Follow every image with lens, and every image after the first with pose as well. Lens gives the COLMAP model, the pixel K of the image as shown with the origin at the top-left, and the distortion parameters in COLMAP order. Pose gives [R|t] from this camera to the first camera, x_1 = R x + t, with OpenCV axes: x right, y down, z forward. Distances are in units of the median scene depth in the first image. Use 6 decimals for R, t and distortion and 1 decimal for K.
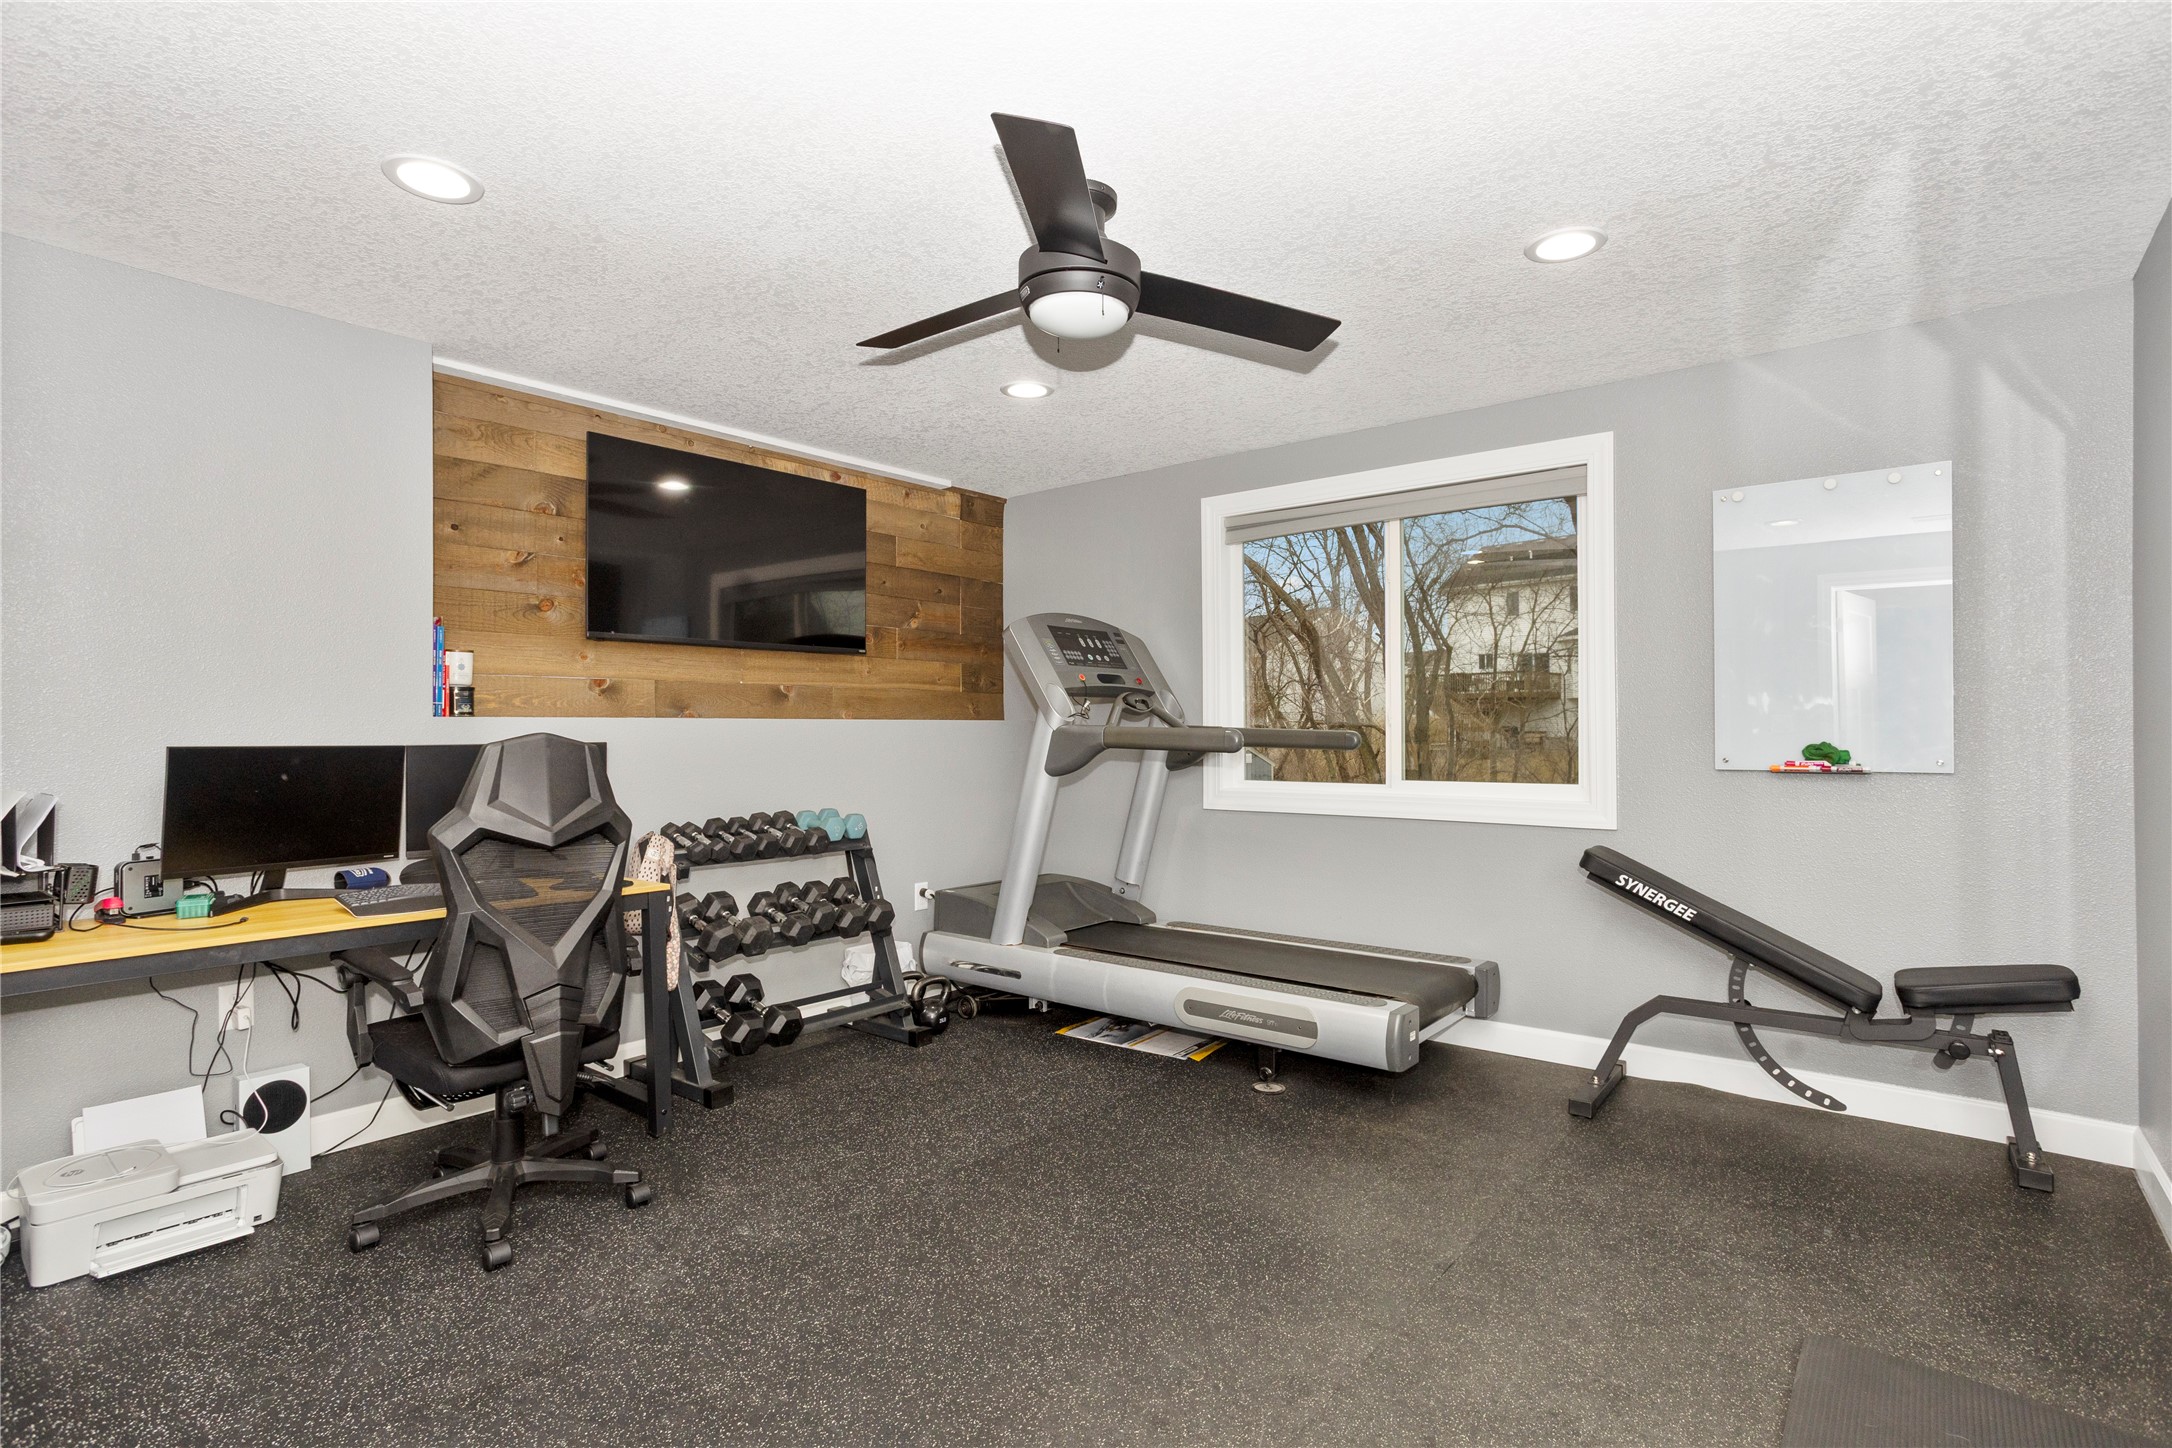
lens RADIAL K [[1070.2, 0, 1085.4], [0, 1070.2, 732.1], [0, 0, 1]] dist [-0.027112, 0.001537]
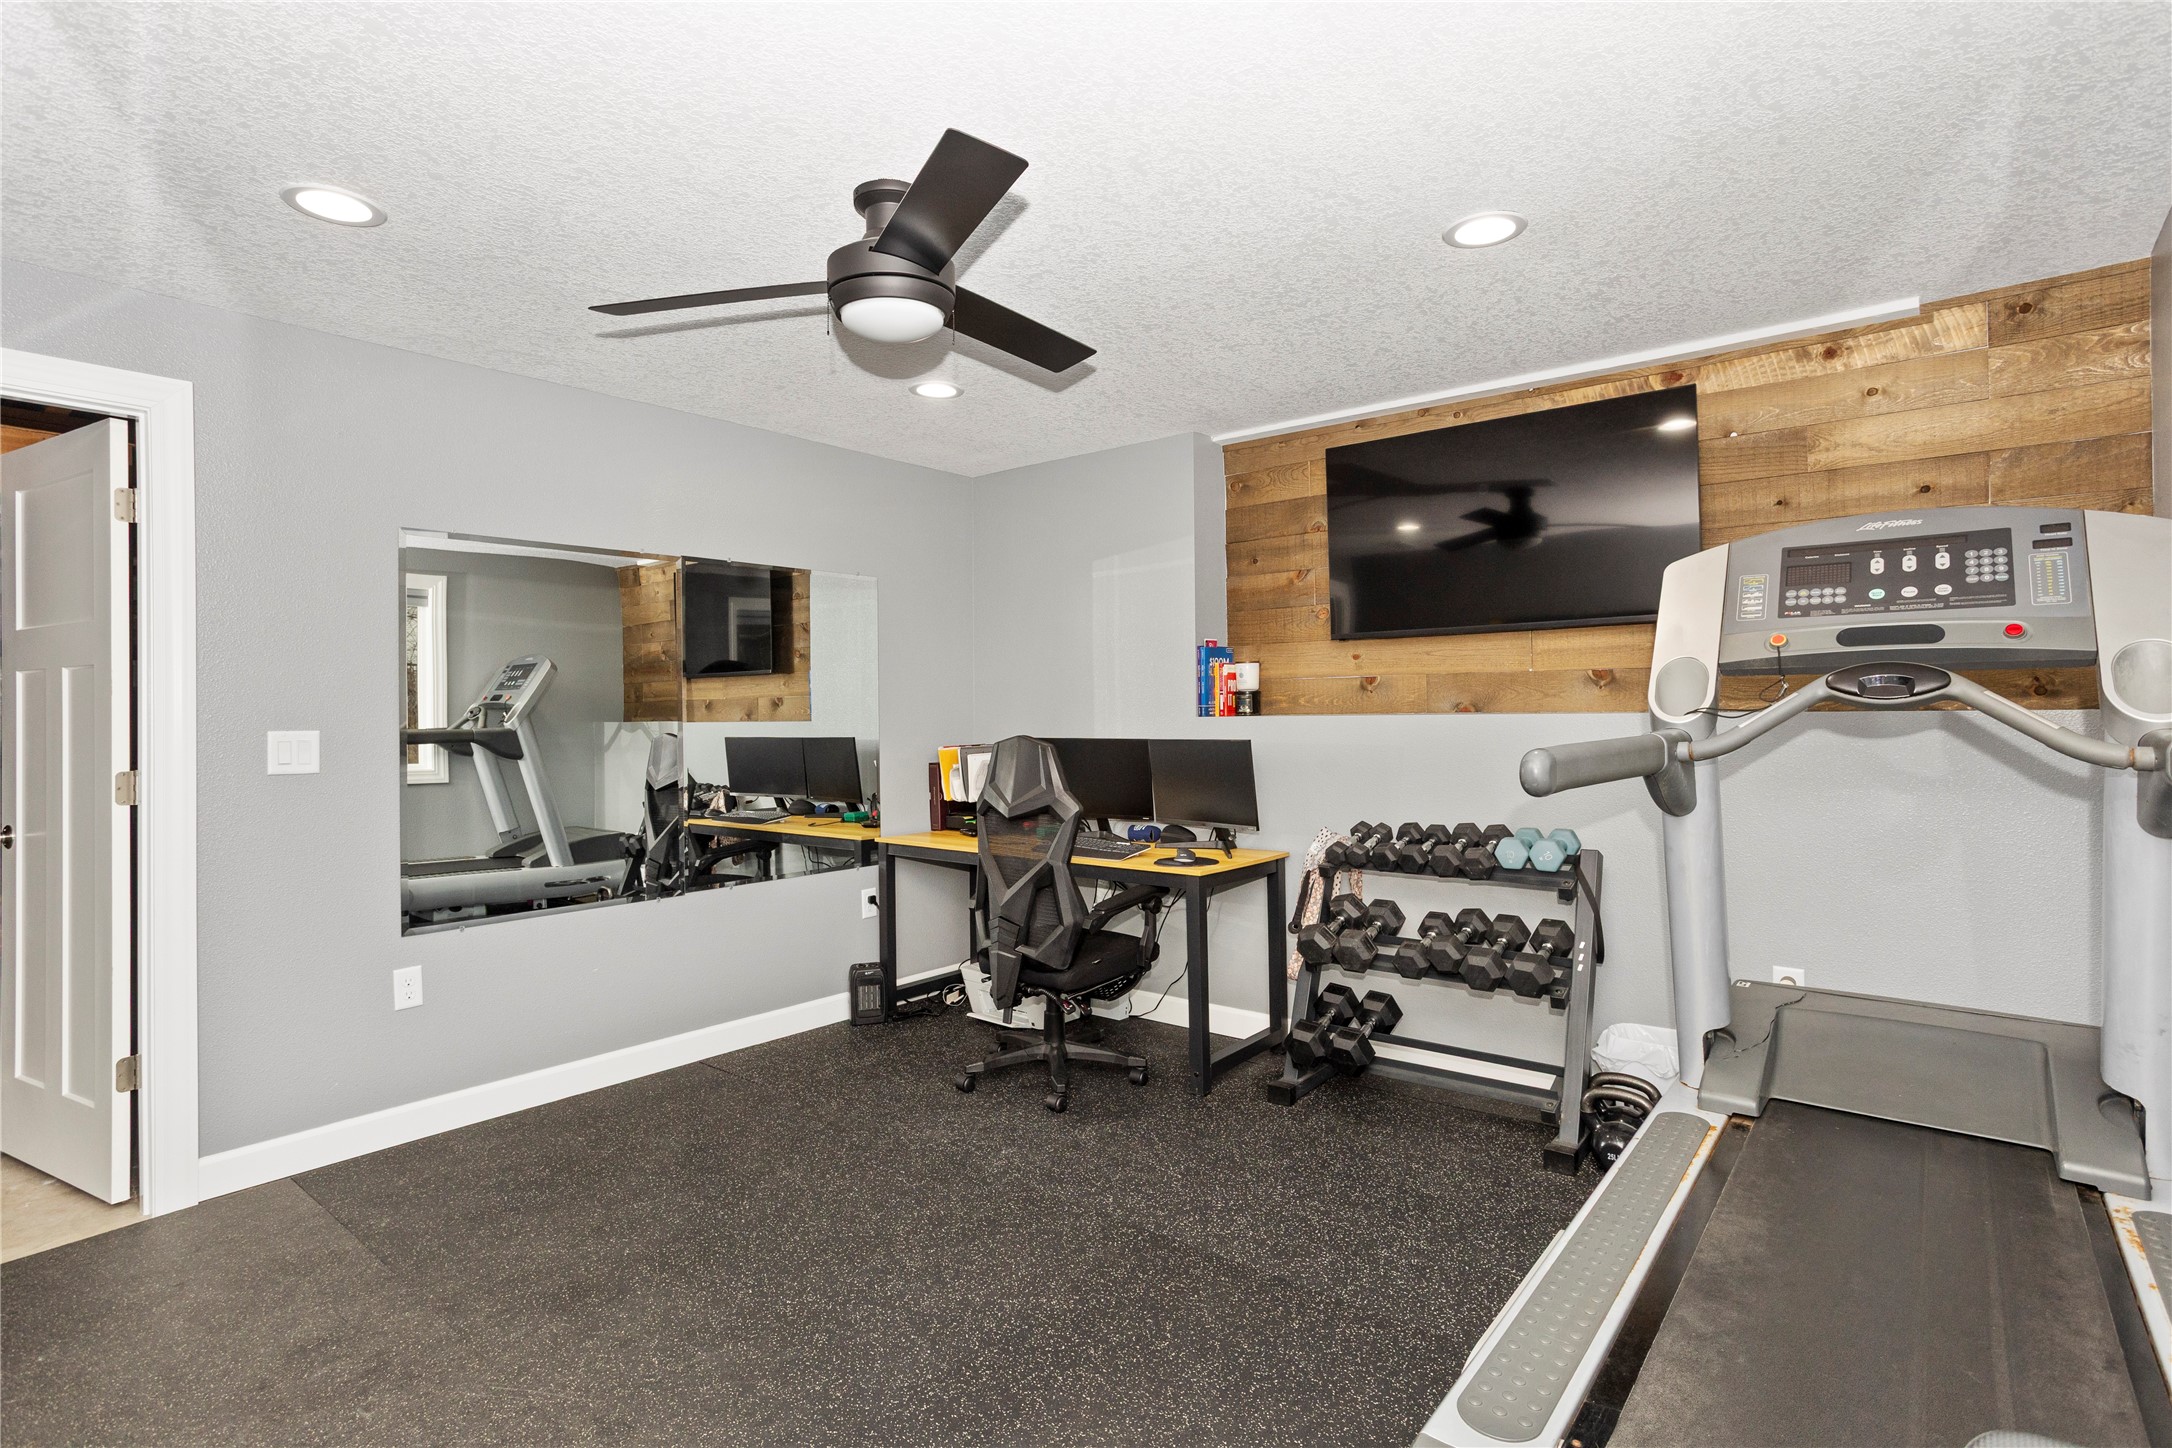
lens RADIAL K [[1070.2, 0, 1086.0], [0, 1070.2, 714.2], [0, 0, 1]] dist [-0.027112, 0.001537]
pose [[-0.005217, 0.006216, -0.999967, 0.644655], [0.009020, 0.999940, 0.006169, -0.024615], [0.999946, -0.008987, -0.005273, 0.797314]]
